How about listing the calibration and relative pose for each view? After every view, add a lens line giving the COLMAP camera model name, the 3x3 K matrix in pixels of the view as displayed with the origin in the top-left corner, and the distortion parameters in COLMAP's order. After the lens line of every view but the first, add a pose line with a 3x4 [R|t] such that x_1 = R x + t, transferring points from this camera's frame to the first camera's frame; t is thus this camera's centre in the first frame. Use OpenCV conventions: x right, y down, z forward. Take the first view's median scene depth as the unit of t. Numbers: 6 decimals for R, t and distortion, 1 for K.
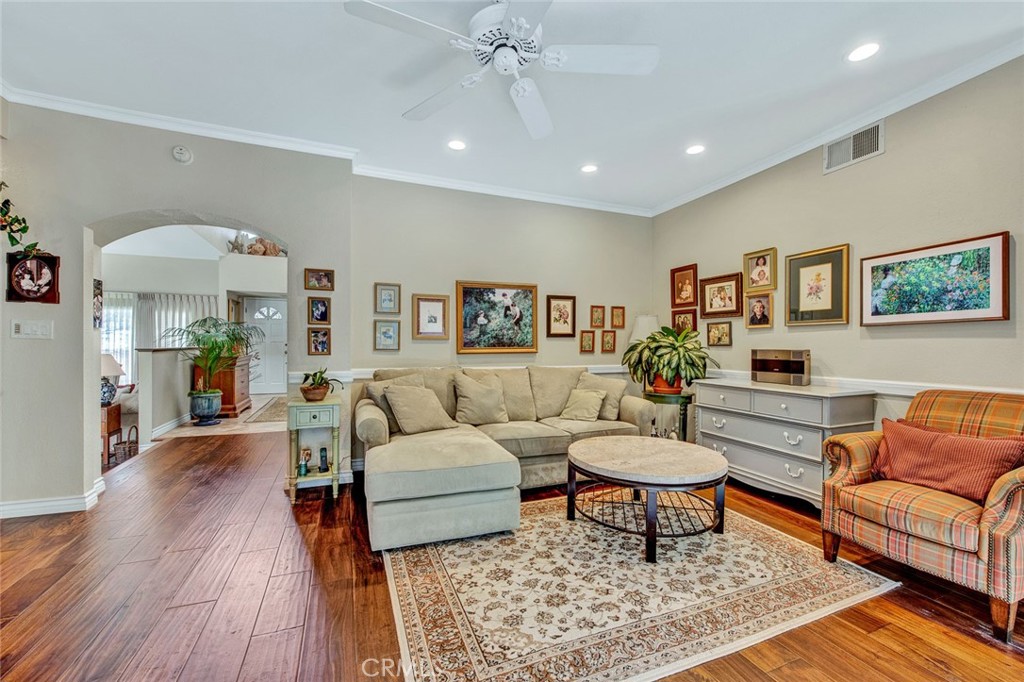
lens RADIAL K [[415.4, 0, 508.8], [0, 415.4, 342.4], [0, 0, 1]] dist [-0.008149, -0.000833]
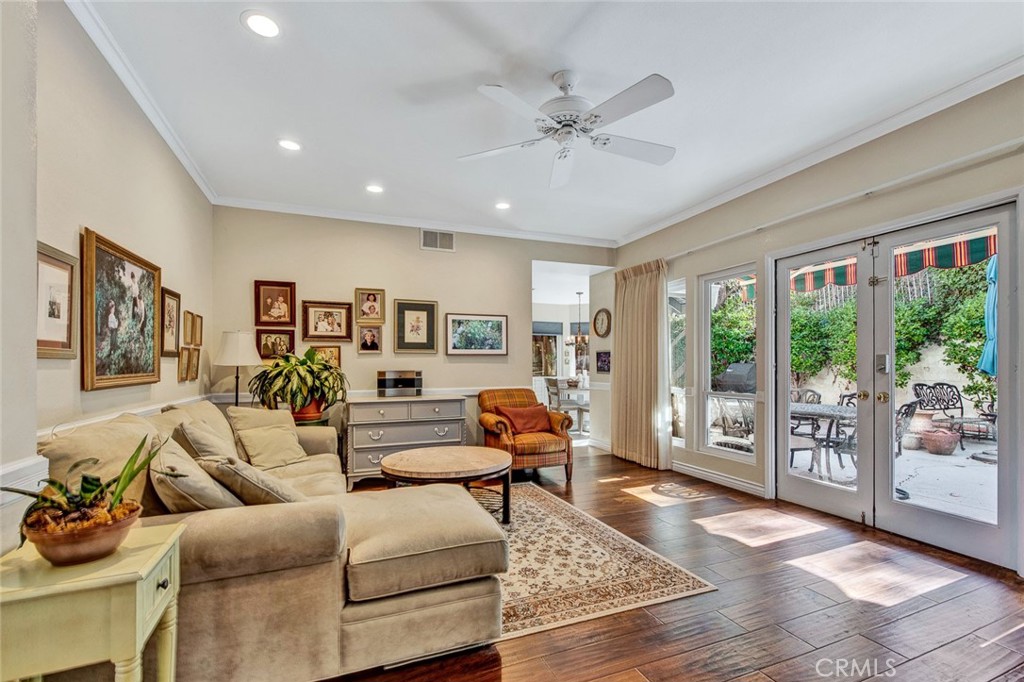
lens RADIAL K [[445.4, 0, 513.5], [0, 445.4, 363.8], [0, 0, 1]] dist [0.001384, -0.000057]
pose [[-0.003272, 0.004054, 0.999986, -0.656183], [-0.004909, 0.999980, -0.004070, -0.000604], [-0.999983, -0.004922, -0.003252, 0.559407]]
